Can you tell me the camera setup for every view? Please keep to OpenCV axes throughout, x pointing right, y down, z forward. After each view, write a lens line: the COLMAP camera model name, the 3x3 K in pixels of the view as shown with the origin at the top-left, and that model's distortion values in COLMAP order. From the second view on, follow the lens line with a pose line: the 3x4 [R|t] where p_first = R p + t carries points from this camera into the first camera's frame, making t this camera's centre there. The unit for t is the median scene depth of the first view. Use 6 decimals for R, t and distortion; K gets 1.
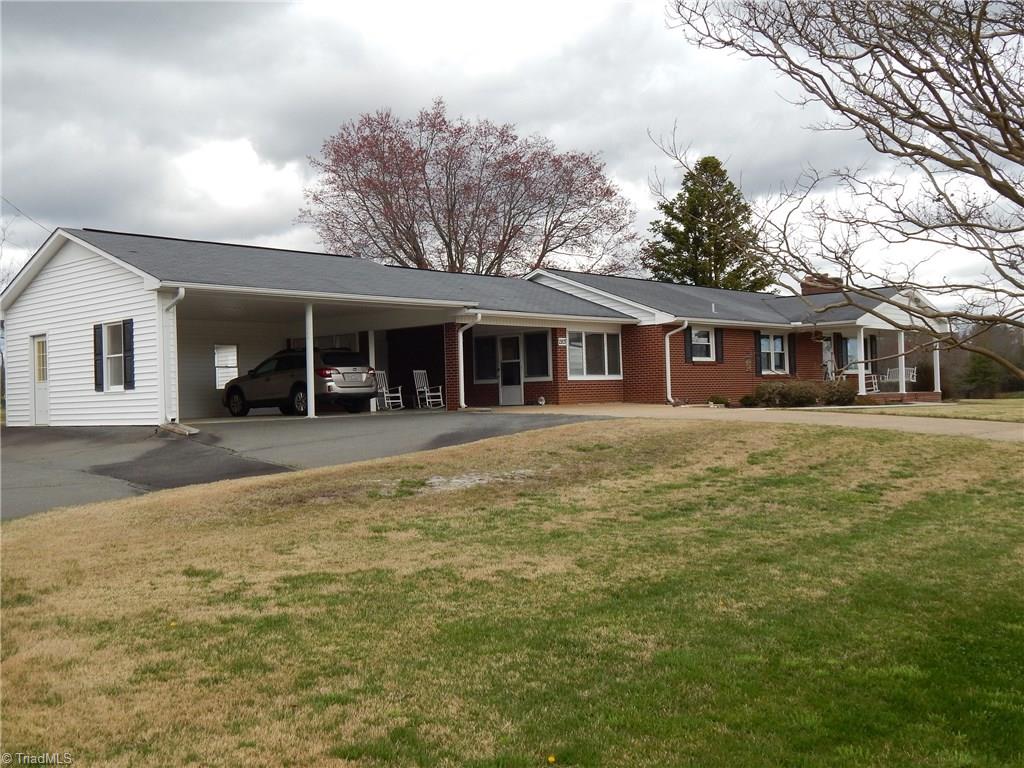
lens RADIAL K [[1039.5, 0, 512.7], [0, 1039.5, 387.4], [0, 0, 1]] dist [-0.000598, 0.000000]
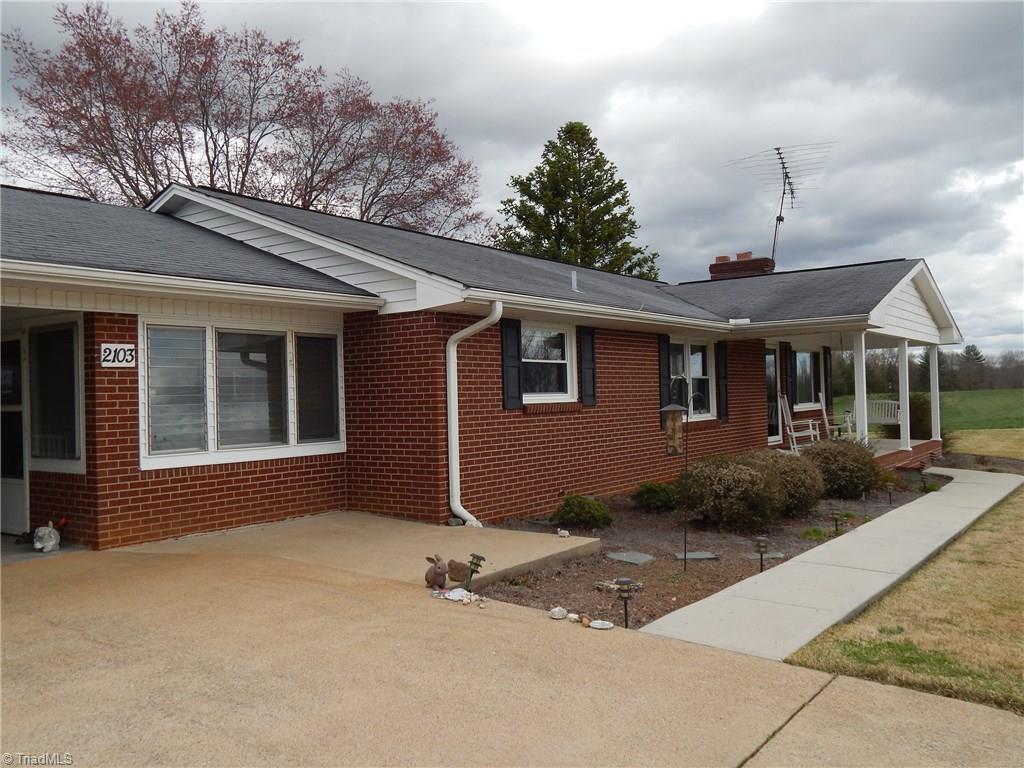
lens RADIAL K [[843.0, 0, 510.8], [0, 843.0, 383.3], [0, 0, 1]] dist [-0.005782, -0.005584]
pose [[0.994352, 0.005601, 0.105985, 0.114722], [-0.004969, 0.999968, -0.006218, -0.027209], [-0.106016, 0.005656, 0.994348, 0.577198]]
